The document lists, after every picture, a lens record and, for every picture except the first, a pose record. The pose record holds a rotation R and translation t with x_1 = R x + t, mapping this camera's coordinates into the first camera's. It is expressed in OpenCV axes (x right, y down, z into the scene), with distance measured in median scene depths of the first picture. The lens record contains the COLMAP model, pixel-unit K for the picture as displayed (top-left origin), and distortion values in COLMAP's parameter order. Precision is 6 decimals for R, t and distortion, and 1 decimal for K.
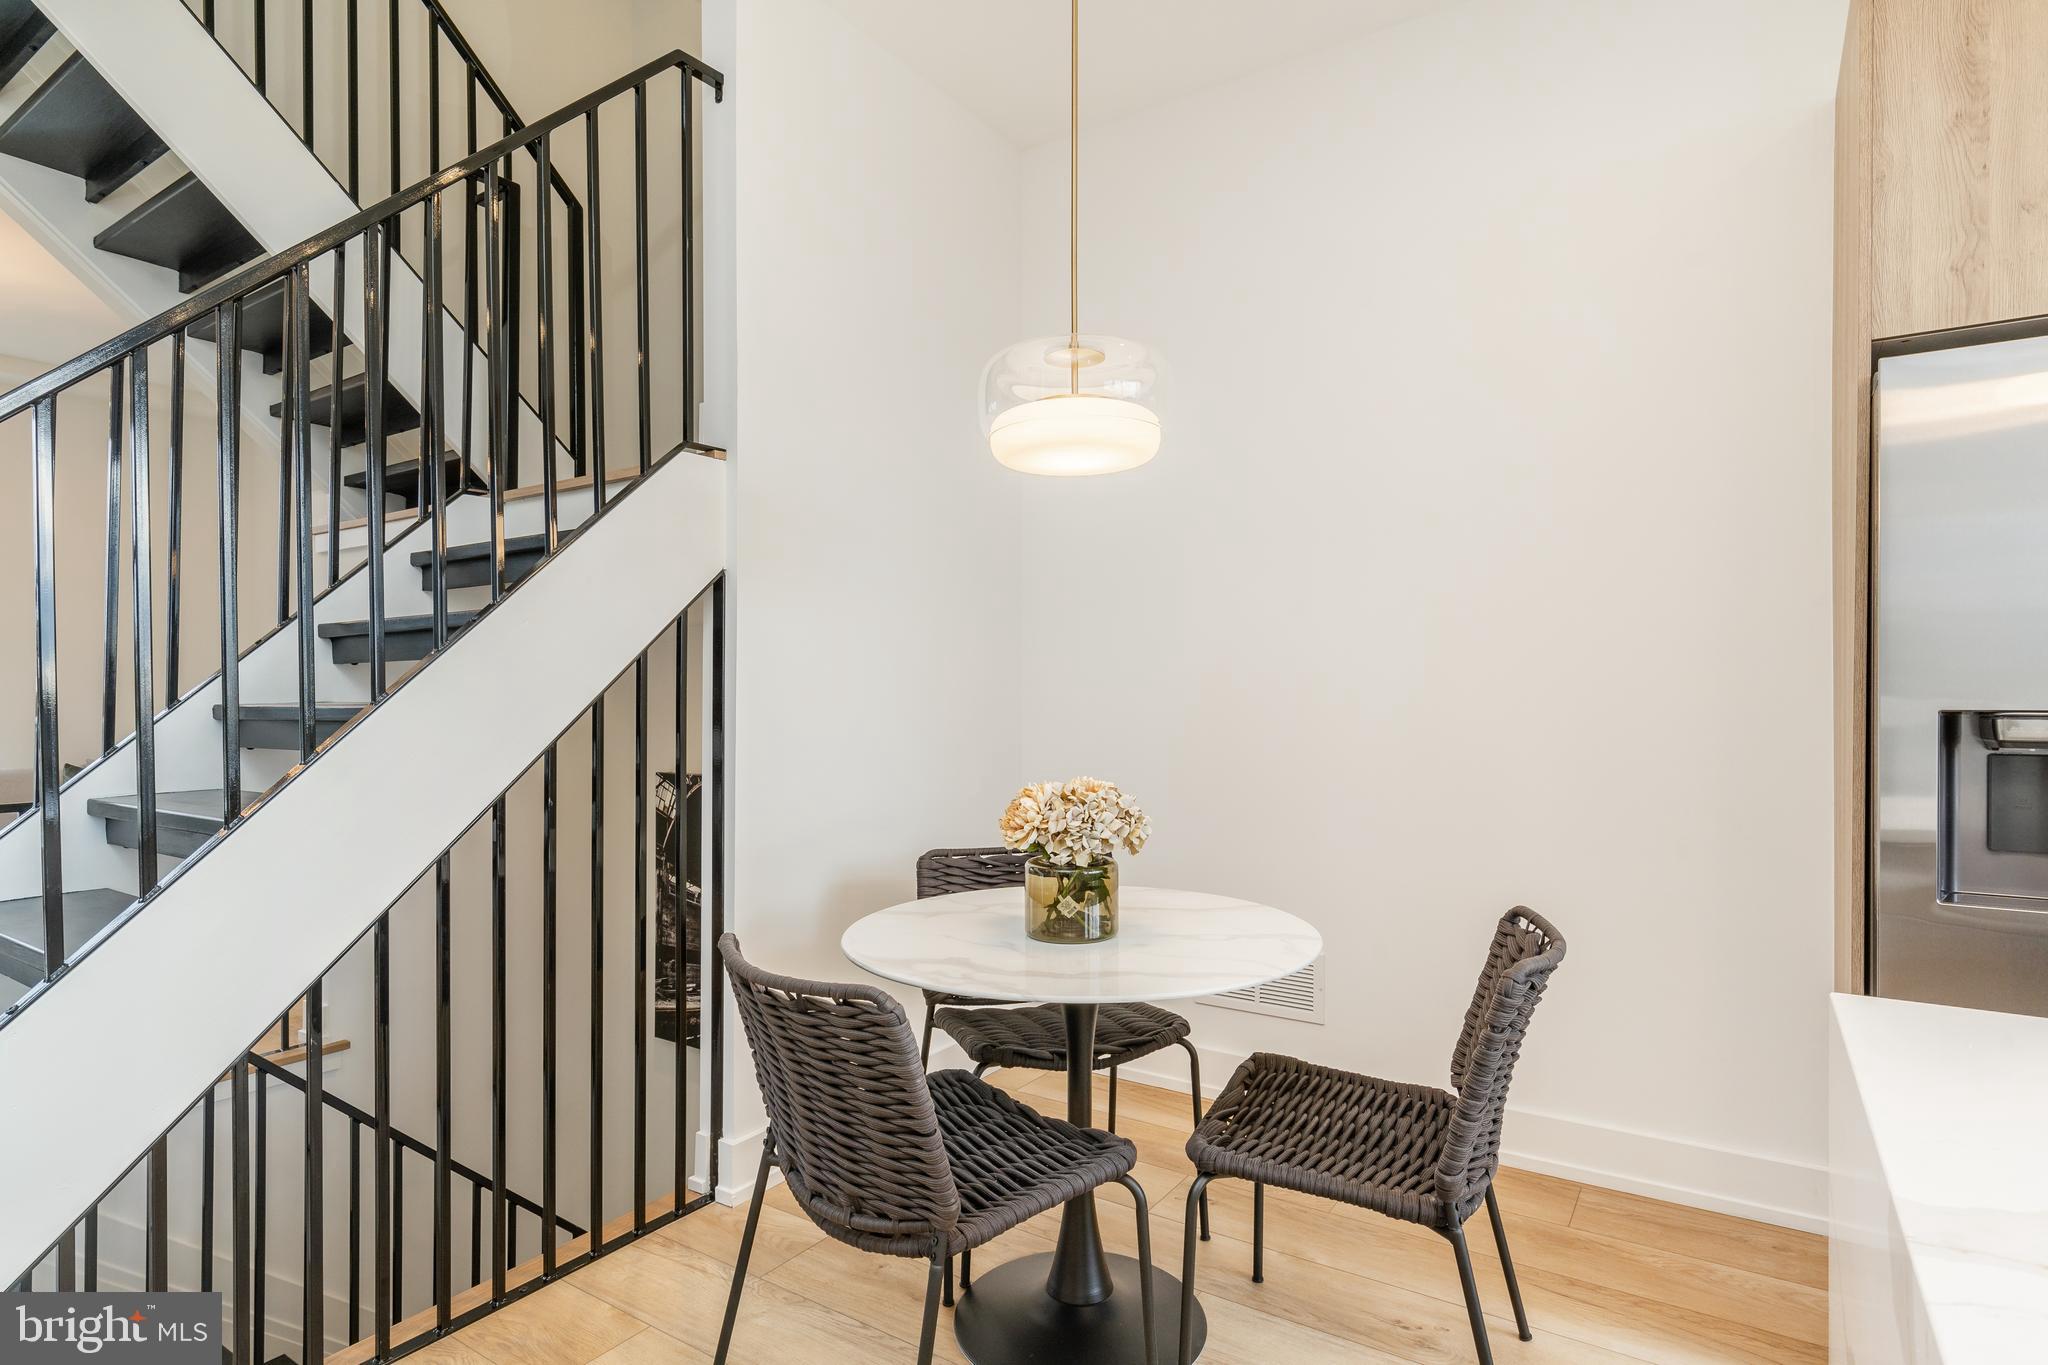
lens RADIAL K [[1075.3, 0, 1030.0], [0, 1075.3, 688.7], [0, 0, 1]] dist [0.011366, -0.000676]
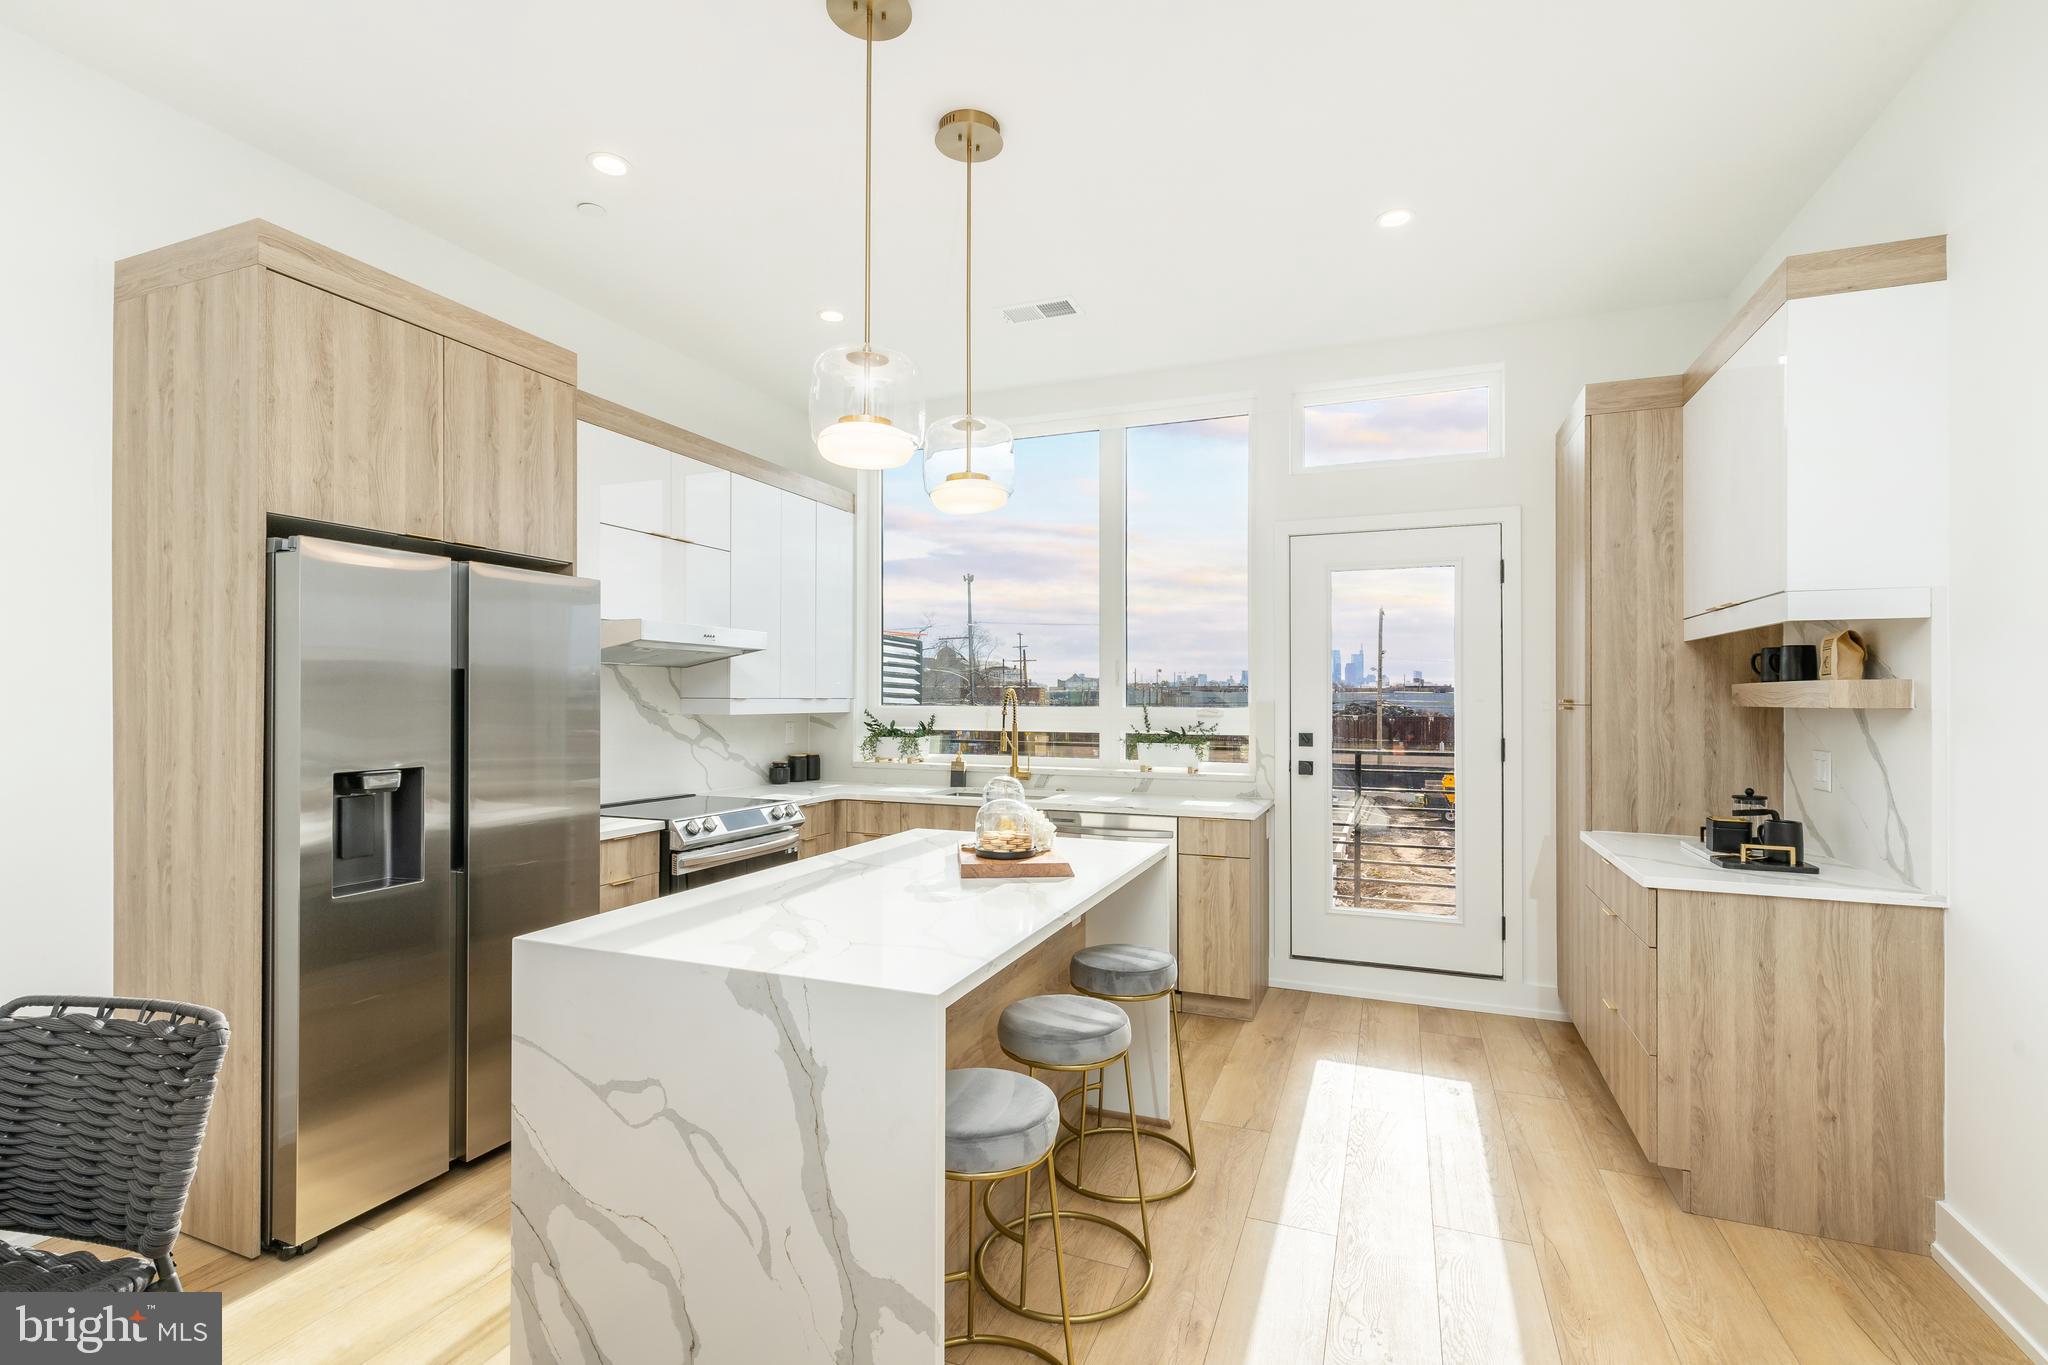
lens RADIAL K [[925.3, 0, 1027.6], [0, 925.3, 687.1], [0, 0, 1]] dist [0.005558, -0.001643]
pose [[-0.210979, 0.013735, 0.977394, -0.583517], [-0.009266, 0.999828, -0.016050, -0.079046], [-0.977447, -0.012443, -0.210815, 0.269069]]
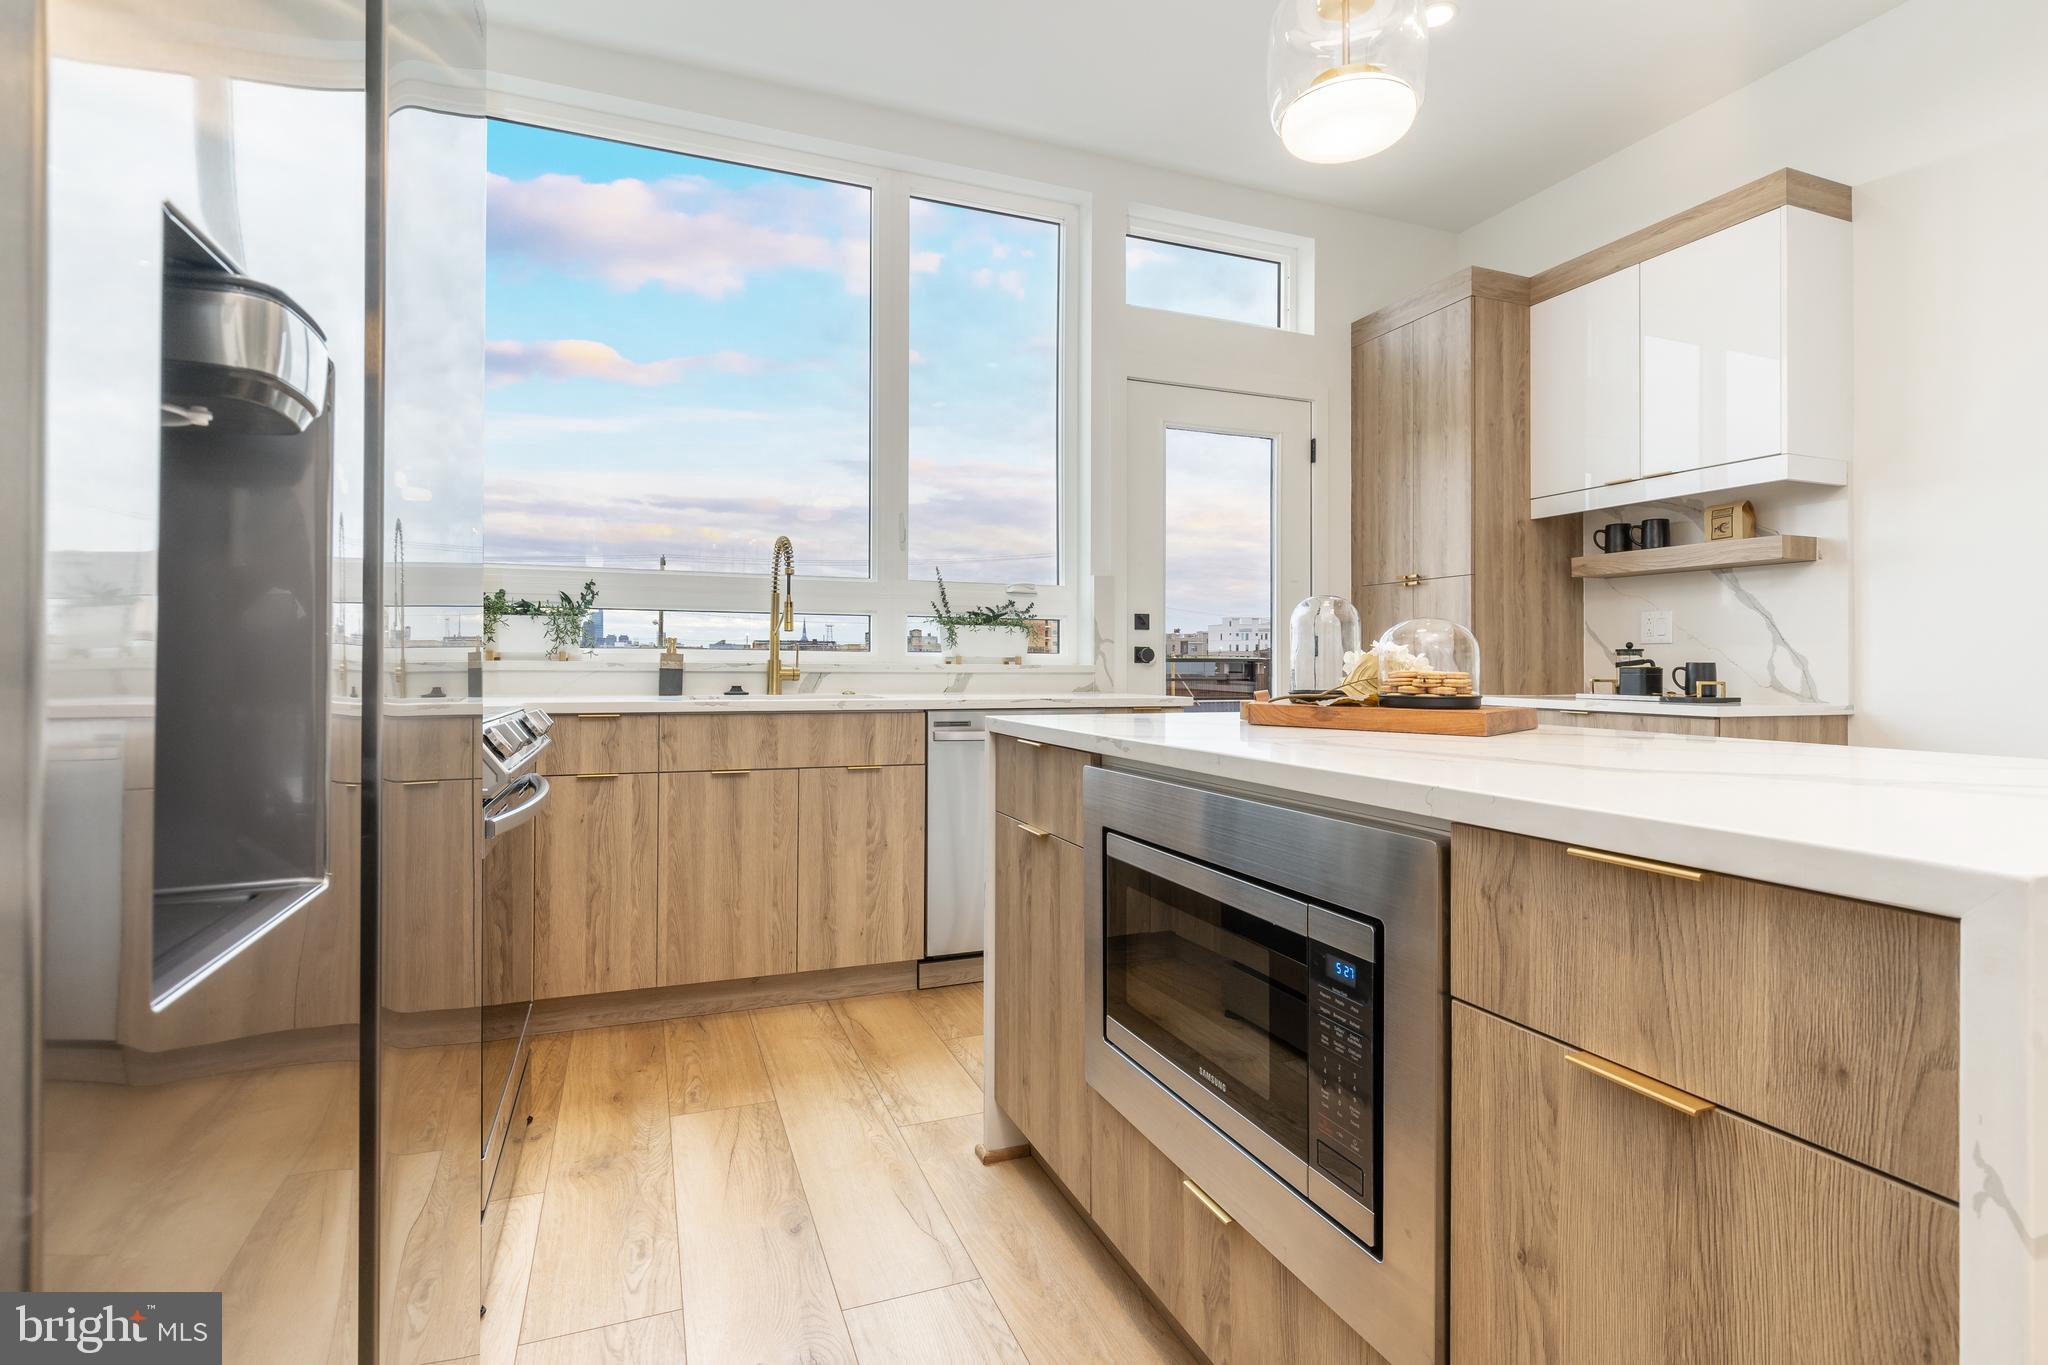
lens RADIAL K [[1000.9, 0, 1027.9], [0, 1000.9, 651.1], [0, 0, 1]] dist [0.002427, -0.000085]
pose [[-0.824702, 0.006570, 0.565530, 0.486846], [-0.006453, 0.999758, -0.021025, 0.107763], [-0.565531, -0.020989, -0.824460, 0.948879]]
